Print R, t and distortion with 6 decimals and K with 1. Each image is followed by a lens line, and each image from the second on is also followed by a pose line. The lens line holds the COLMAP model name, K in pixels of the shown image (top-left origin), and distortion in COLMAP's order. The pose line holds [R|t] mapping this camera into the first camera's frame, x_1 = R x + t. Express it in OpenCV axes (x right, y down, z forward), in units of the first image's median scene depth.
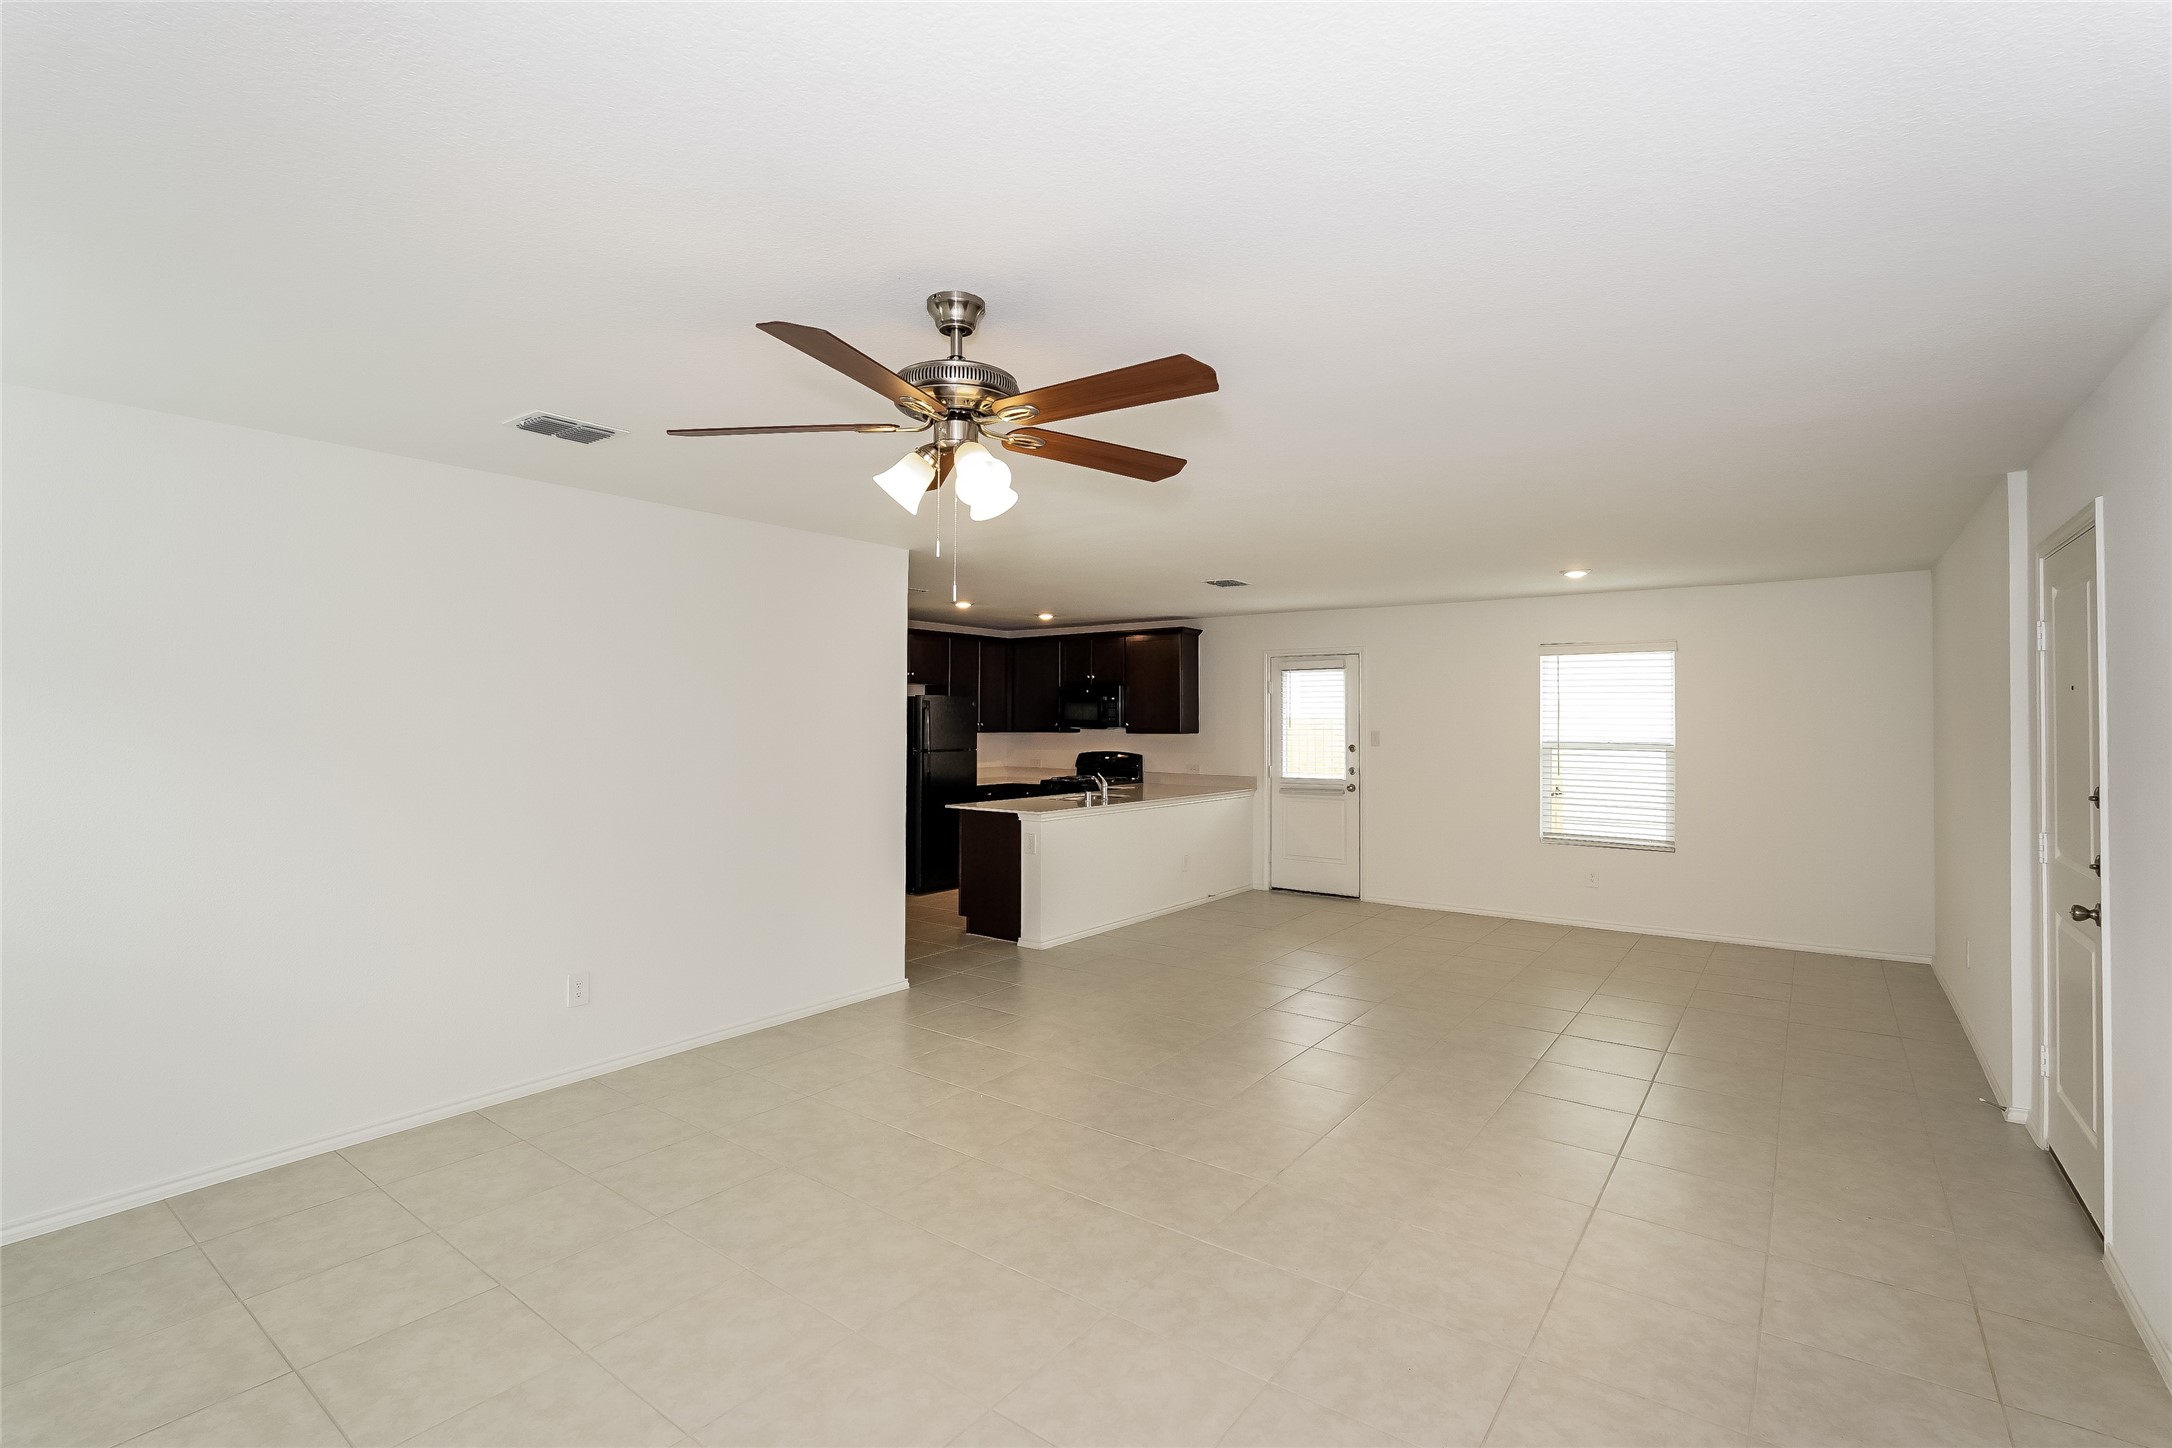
lens RADIAL K [[995.7, 0, 1087.1], [0, 995.7, 695.4], [0, 0, 1]] dist [-0.010115, 0.000381]
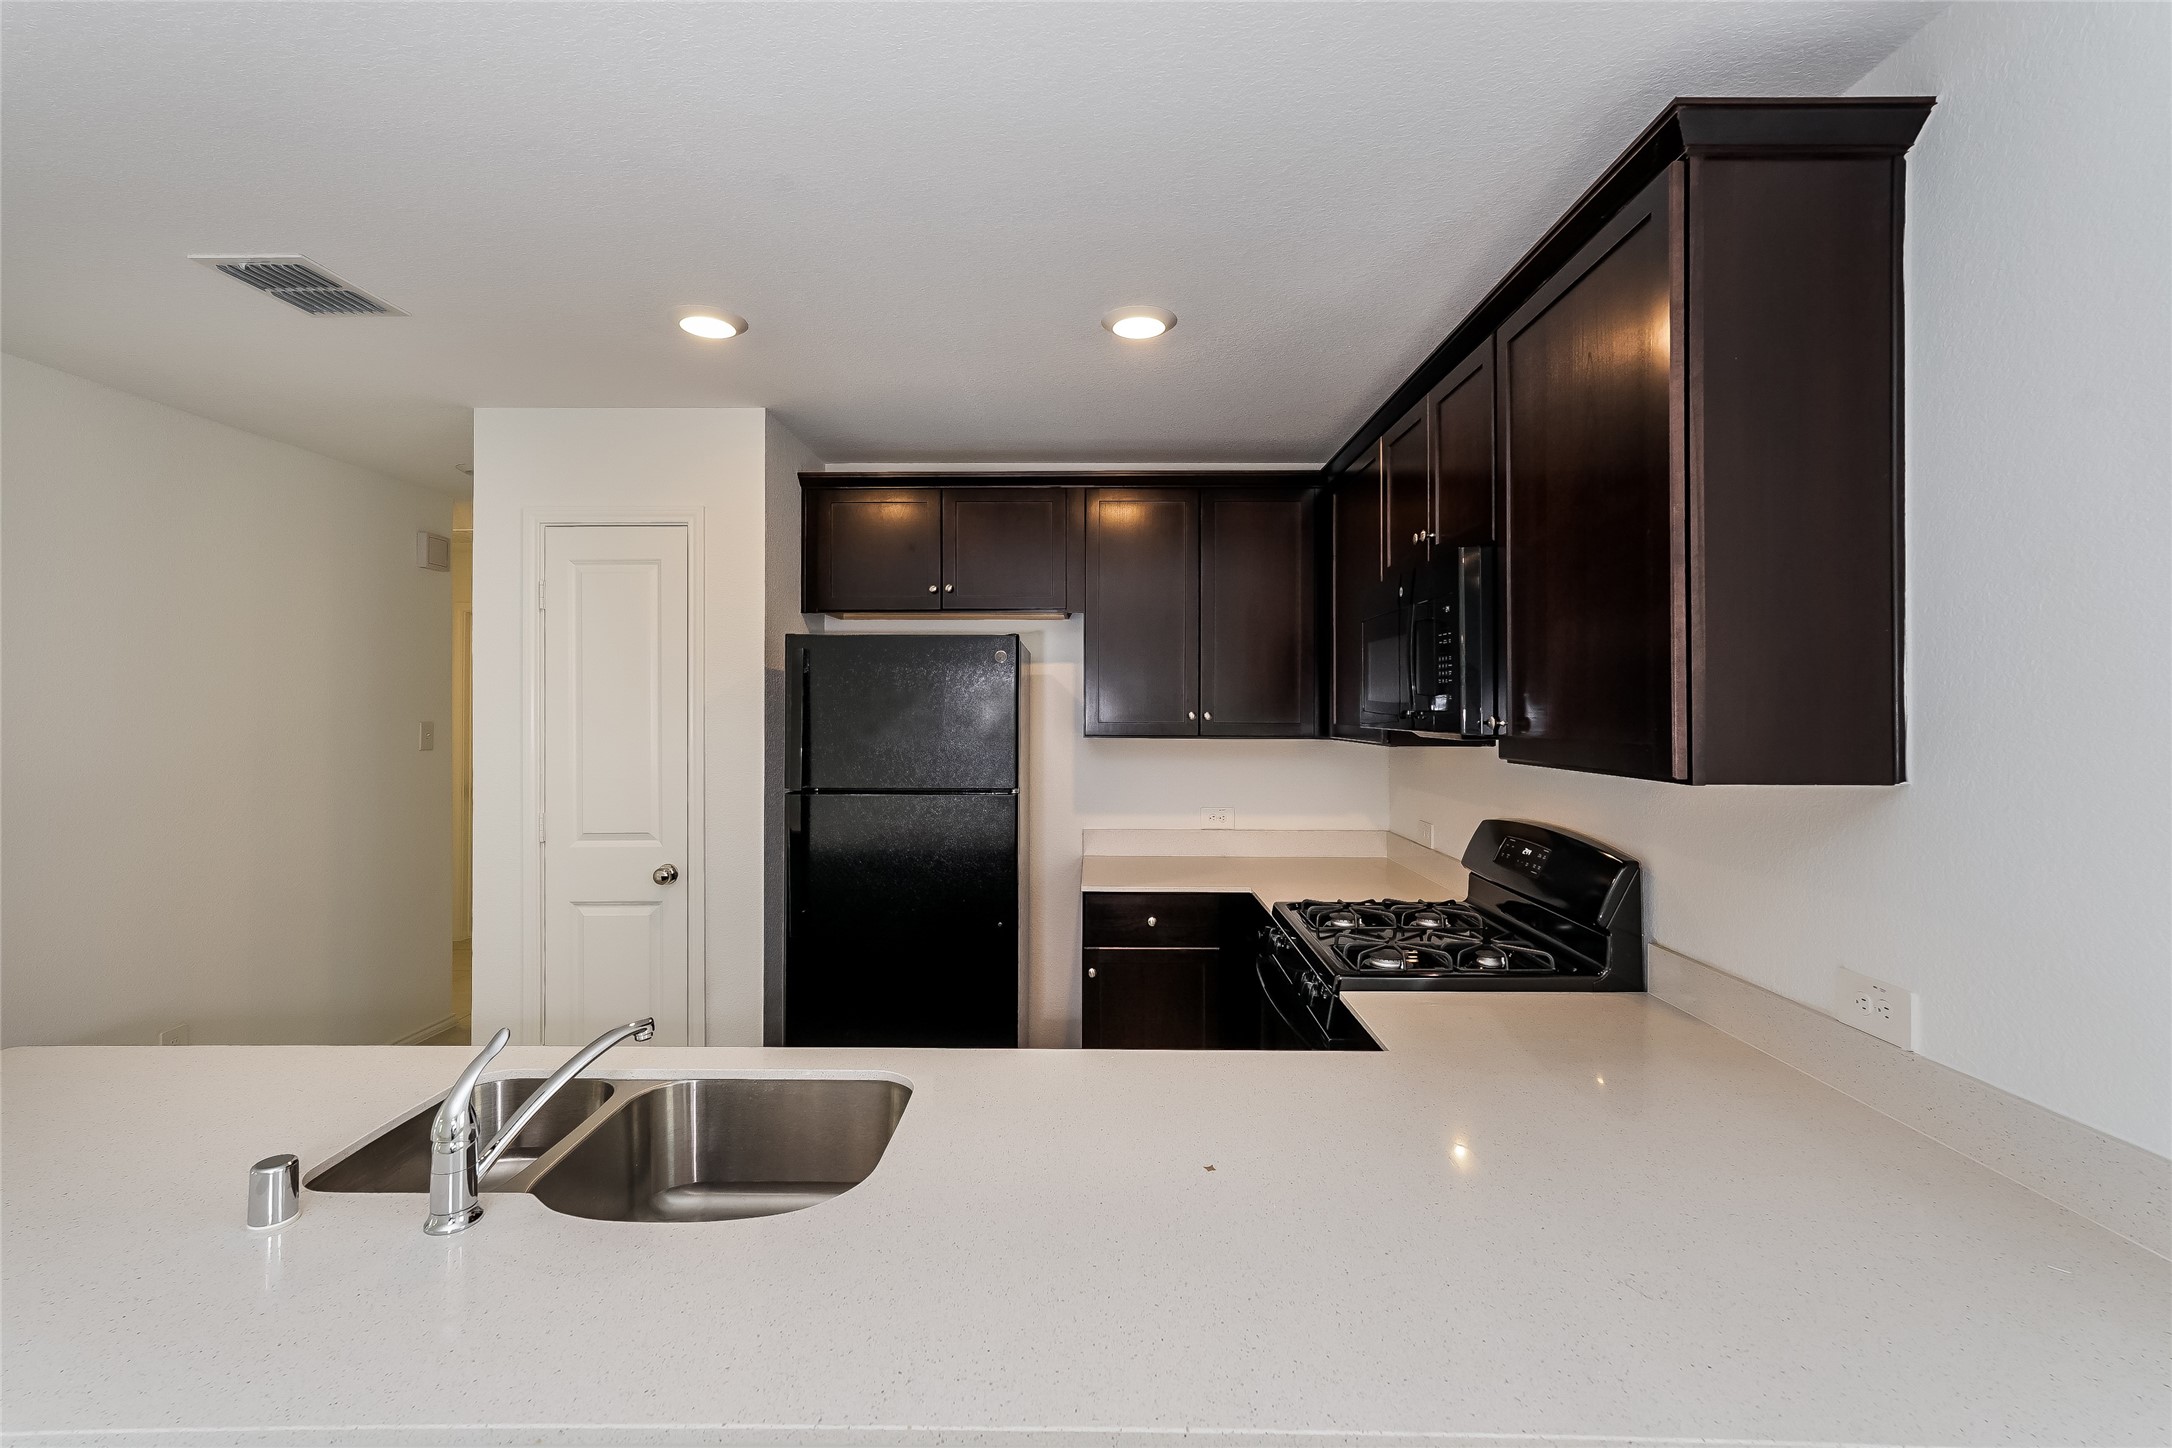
lens RADIAL K [[967.8, 0, 1088.5], [0, 967.8, 667.5], [0, 0, 1]] dist [0.025558, 0.000238]
pose [[0.578372, -0.027470, -0.815311, 0.178479], [0.013731, 0.999619, -0.023939, 0.022265], [0.815658, 0.002651, 0.578528, 0.857293]]
